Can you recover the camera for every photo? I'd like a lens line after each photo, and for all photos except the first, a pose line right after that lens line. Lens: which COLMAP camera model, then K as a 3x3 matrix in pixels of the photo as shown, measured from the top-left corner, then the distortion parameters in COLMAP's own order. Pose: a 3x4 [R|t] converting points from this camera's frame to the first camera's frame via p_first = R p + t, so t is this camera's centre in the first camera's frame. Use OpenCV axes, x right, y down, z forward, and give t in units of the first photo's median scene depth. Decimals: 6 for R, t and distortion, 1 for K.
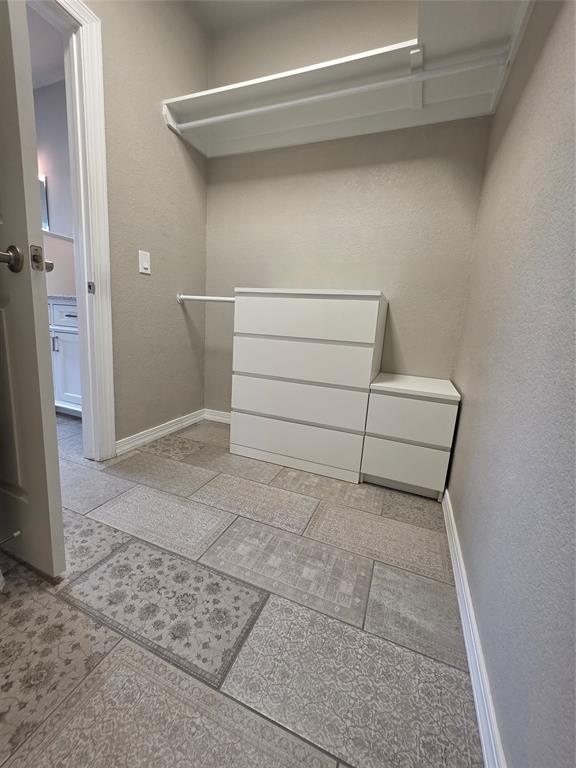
lens RADIAL K [[305.9, 0, 286.1], [0, 305.9, 381.1], [0, 0, 1]] dist [-0.001711, -0.000361]
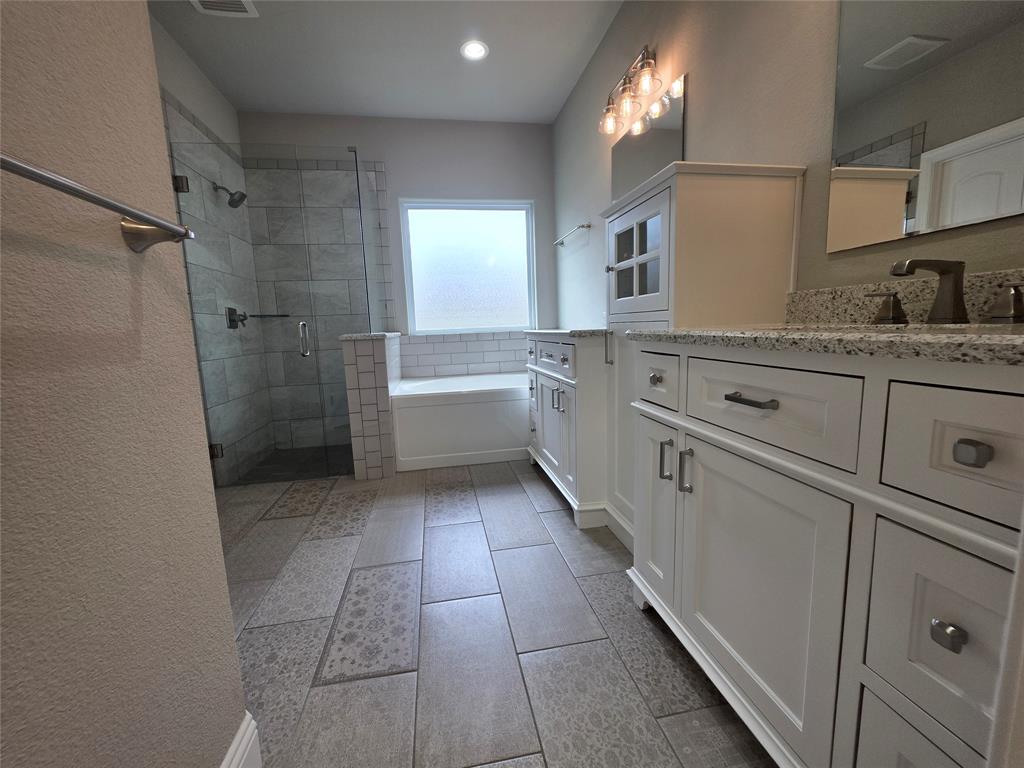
lens RADIAL K [[407.8, 0, 504.5], [0, 407.8, 381.8], [0, 0, 1]] dist [-0.001711, -0.000361]
pose [[0.525949, 0.028426, -0.850041, 1.178538], [-0.081227, 0.996552, -0.016933, -0.172800], [0.846629, 0.077952, 0.526444, 0.559164]]
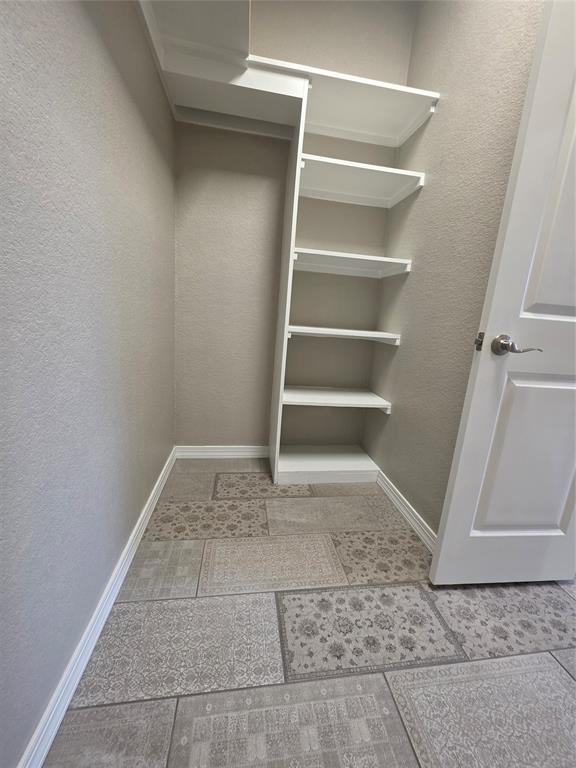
lens RADIAL K [[305.9, 0, 290.2], [0, 305.9, 384.0], [0, 0, 1]] dist [-0.001711, -0.000361]
pose [[-0.849994, -0.008489, -0.526725, 0.445176], [-0.219610, 0.914553, 0.339652, -0.433158], [0.478835, 0.404376, -0.779229, 1.456223]]
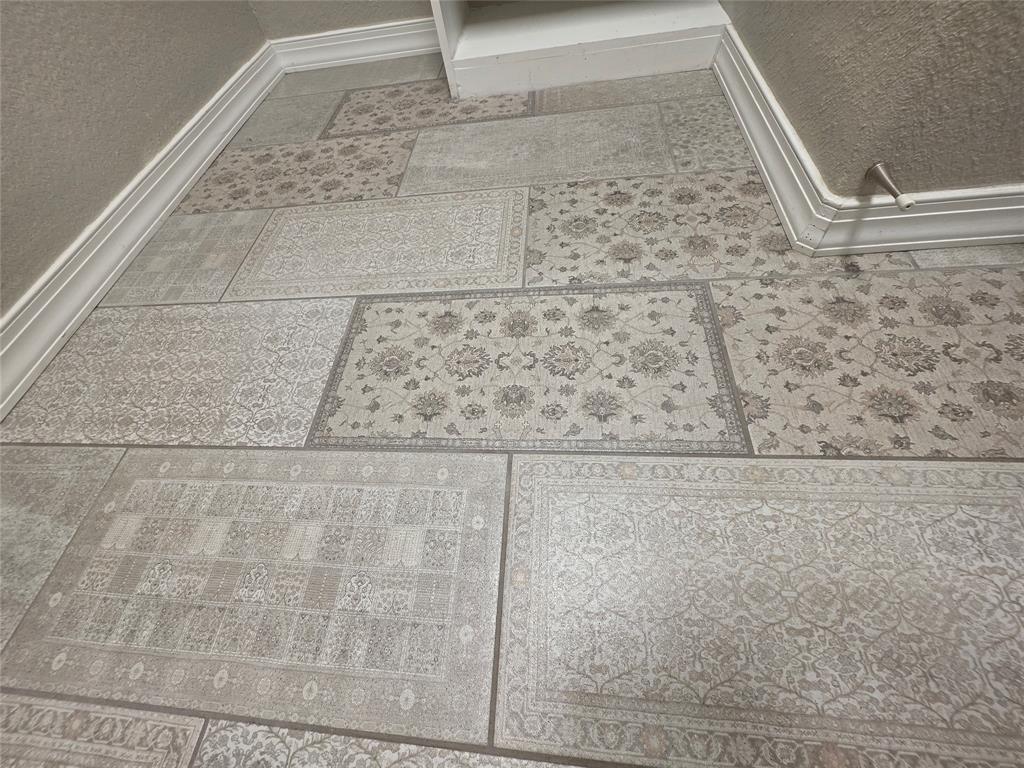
lens RADIAL K [[407.8, 0, 503.4], [0, 407.8, 383.6], [0, 0, 1]] dist [-0.001711, -0.000361]
pose [[-0.949367, 0.291644, -0.116816, -0.302721], [0.011288, 0.403251, 0.915020, 0.130902], [0.313966, 0.867371, -0.386125, 1.338789]]
